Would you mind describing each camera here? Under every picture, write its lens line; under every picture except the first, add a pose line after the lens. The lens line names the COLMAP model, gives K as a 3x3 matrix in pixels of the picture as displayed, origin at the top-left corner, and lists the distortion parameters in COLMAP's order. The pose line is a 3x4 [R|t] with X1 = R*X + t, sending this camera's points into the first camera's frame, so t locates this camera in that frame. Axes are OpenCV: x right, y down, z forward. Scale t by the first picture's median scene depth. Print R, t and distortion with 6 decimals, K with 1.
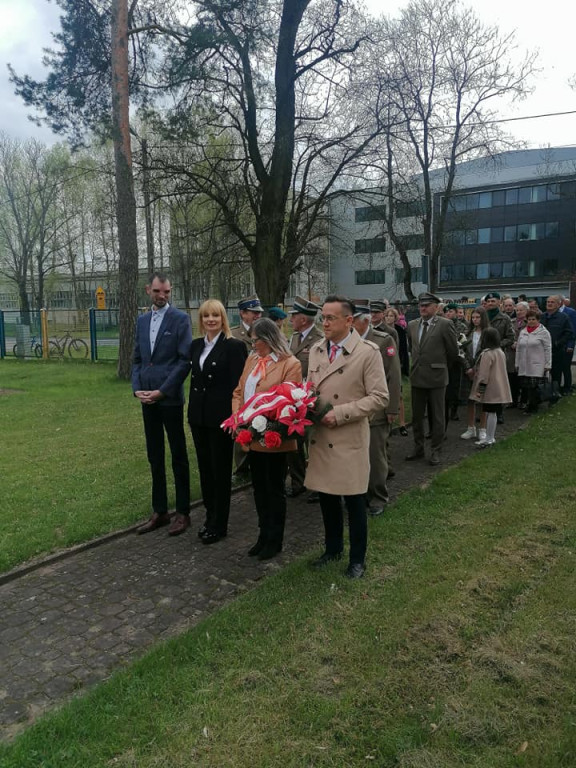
lens RADIAL K [[586.3, 0, 283.7], [0, 586.3, 378.4], [0, 0, 1]] dist [0.069180, -0.075750]
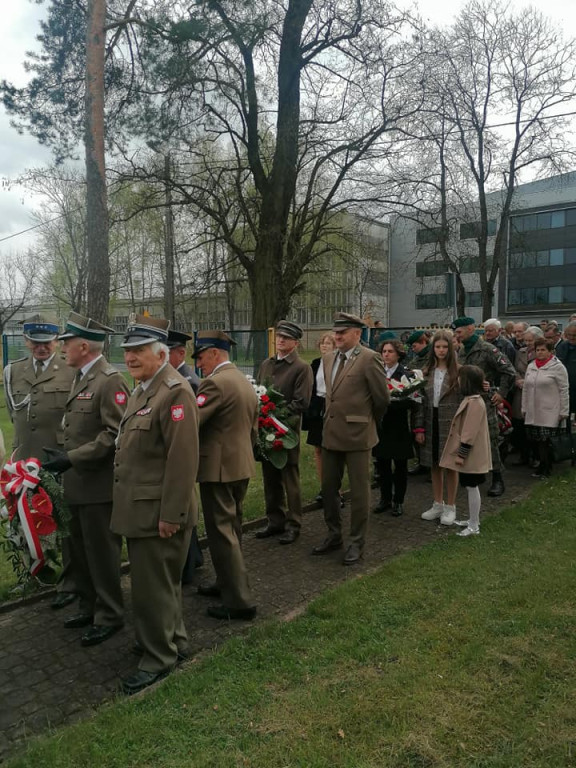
lens RADIAL K [[586.3, 0, 292.5], [0, 586.3, 384.1], [0, 0, 1]] dist [0.069180, -0.075750]
pose [[0.994210, 0.014502, -0.106472, 0.107661], [-0.017915, 0.999353, -0.031172, -0.016067], [0.105951, 0.032899, 0.993827, 0.129518]]
